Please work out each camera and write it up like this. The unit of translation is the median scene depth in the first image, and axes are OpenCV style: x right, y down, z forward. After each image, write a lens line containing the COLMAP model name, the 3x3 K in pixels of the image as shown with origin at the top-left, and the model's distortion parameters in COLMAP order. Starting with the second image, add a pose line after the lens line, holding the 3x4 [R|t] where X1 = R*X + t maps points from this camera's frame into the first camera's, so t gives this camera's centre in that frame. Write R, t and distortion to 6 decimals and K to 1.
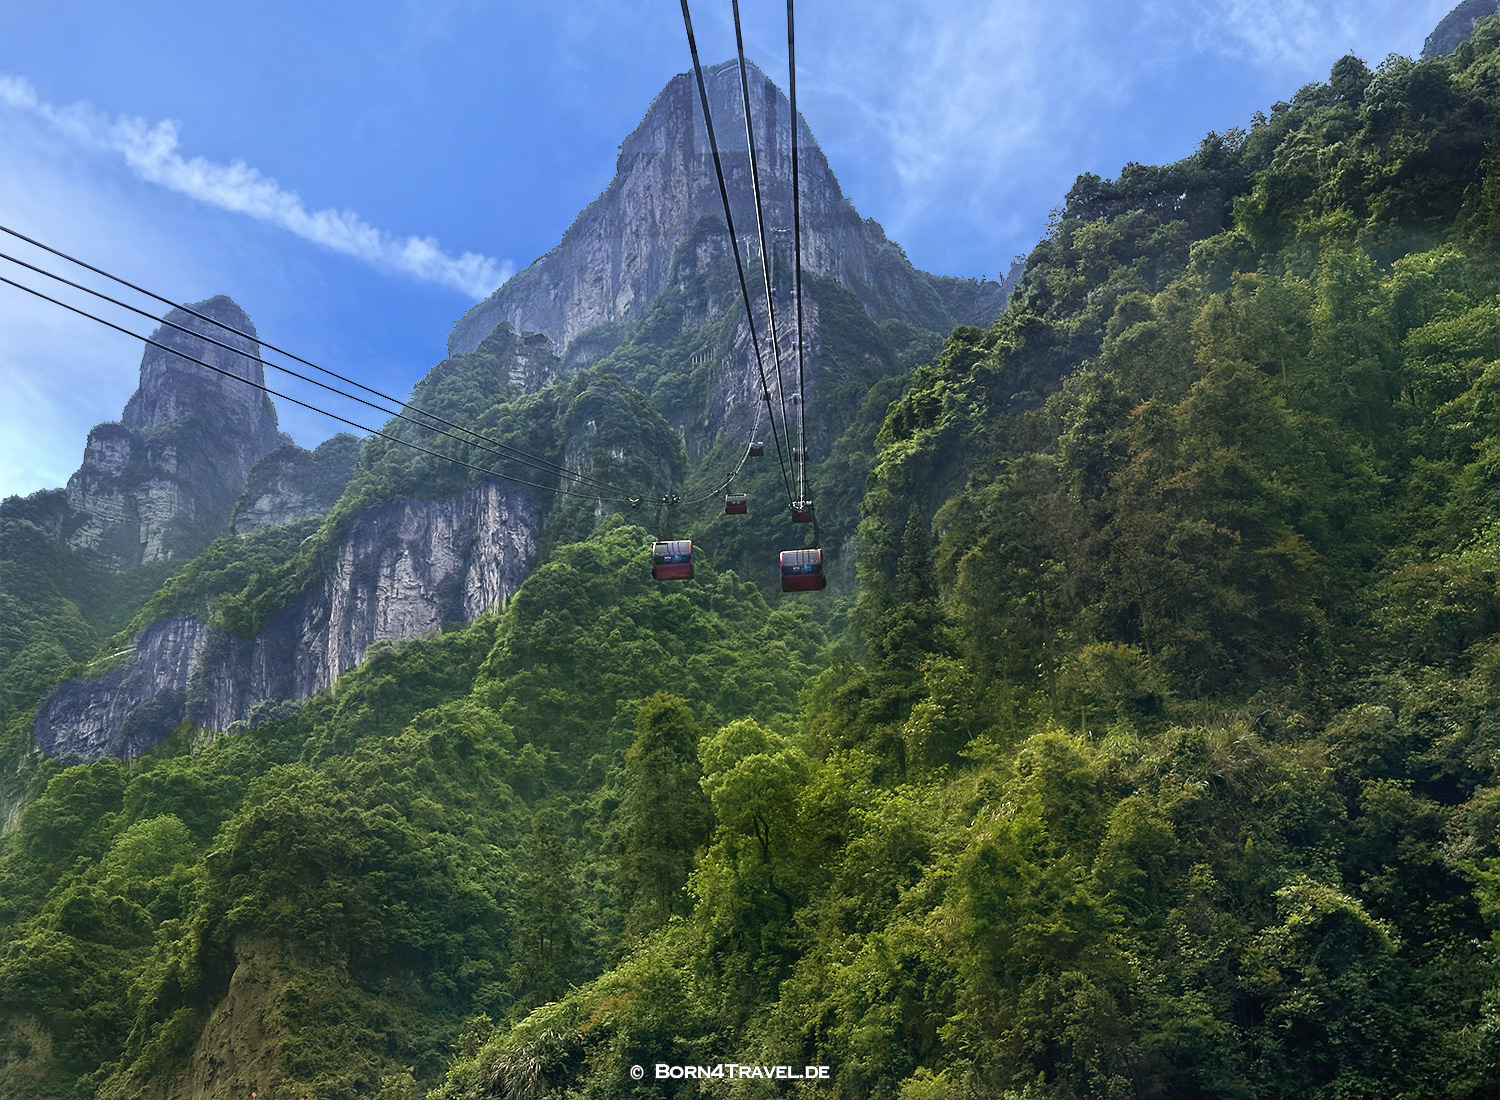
lens RADIAL K [[2011.7, 0, 787.1], [0, 2011.7, 549.9], [0, 0, 1]] dist [0.028440, 0.009783]
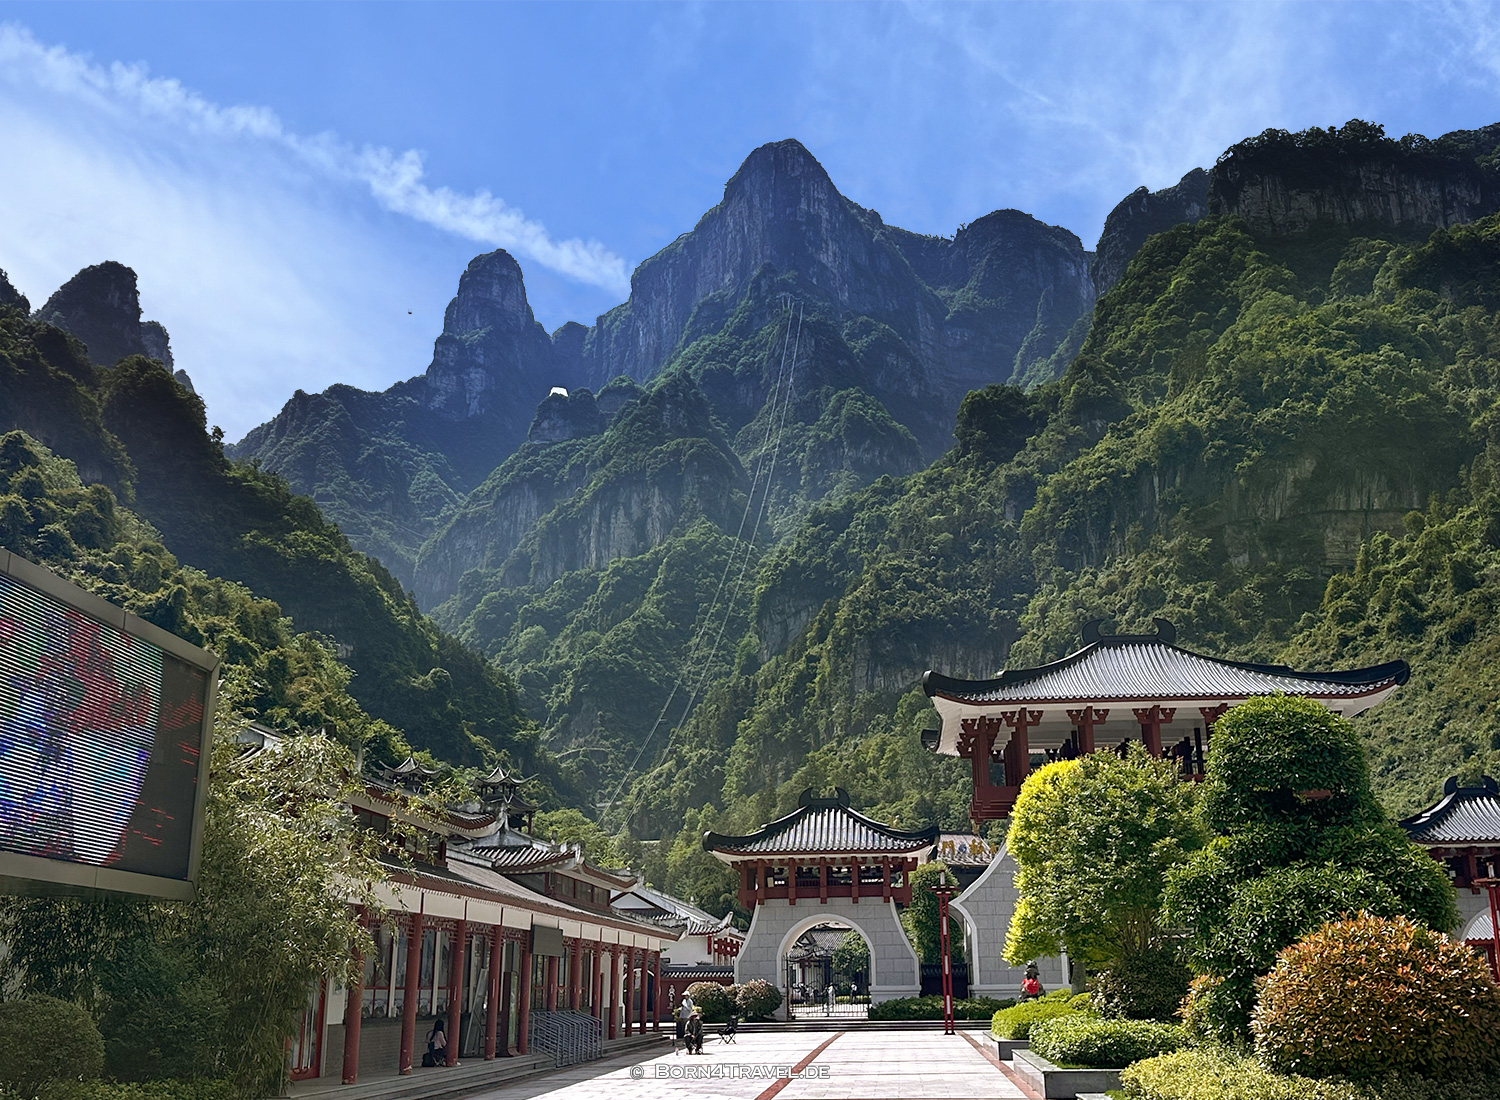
lens RADIAL K [[1433.5, 0, 772.7], [0, 1433.5, 544.8], [0, 0, 1]] dist [0.077756, -0.233644]
pose [[0.997648, 0.006507, -0.068239, 0.110322], [0.005473, 0.984747, 0.173908, -0.253091], [0.068330, -0.173872, 0.982395, -0.690748]]
